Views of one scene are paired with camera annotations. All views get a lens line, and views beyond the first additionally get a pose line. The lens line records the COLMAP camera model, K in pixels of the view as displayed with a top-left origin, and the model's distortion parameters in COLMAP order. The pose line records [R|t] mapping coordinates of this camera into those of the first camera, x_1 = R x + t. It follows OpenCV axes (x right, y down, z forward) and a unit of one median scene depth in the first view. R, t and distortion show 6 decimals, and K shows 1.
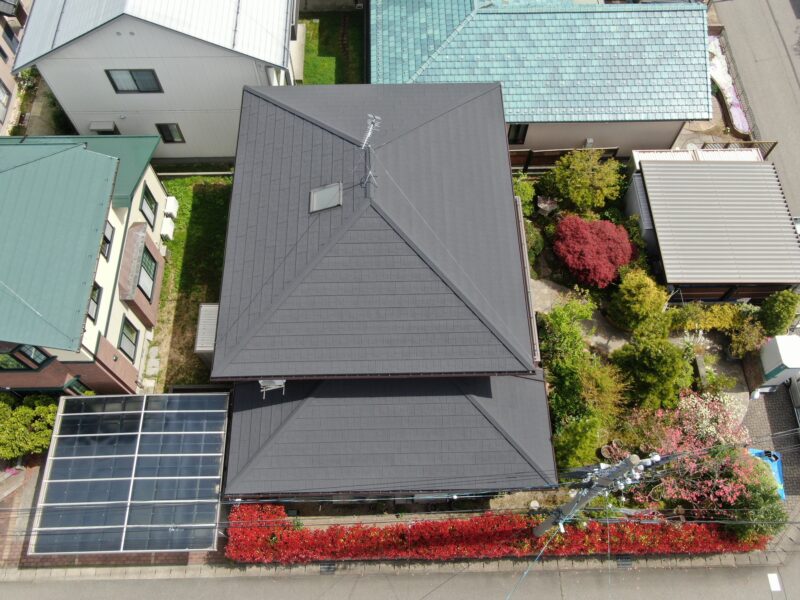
lens RADIAL K [[680.4, 0, 400.0], [0, 680.4, 300.0], [0, 0, 1]] dist [-0.004642, -0.007863]
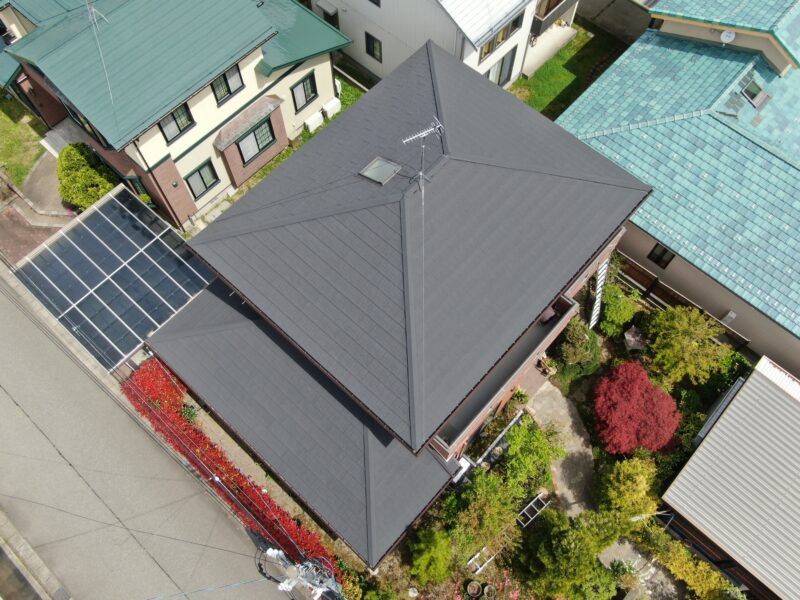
lens RADIAL K [[680.4, 0, 400.0], [0, 680.4, 300.0], [0, 0, 1]] dist [-0.004642, -0.007863]
pose [[0.722067, 0.624054, -0.298625, 0.243181], [-0.614780, 0.776759, 0.136718, -0.121780], [0.317279, 0.084869, 0.944527, 0.090209]]
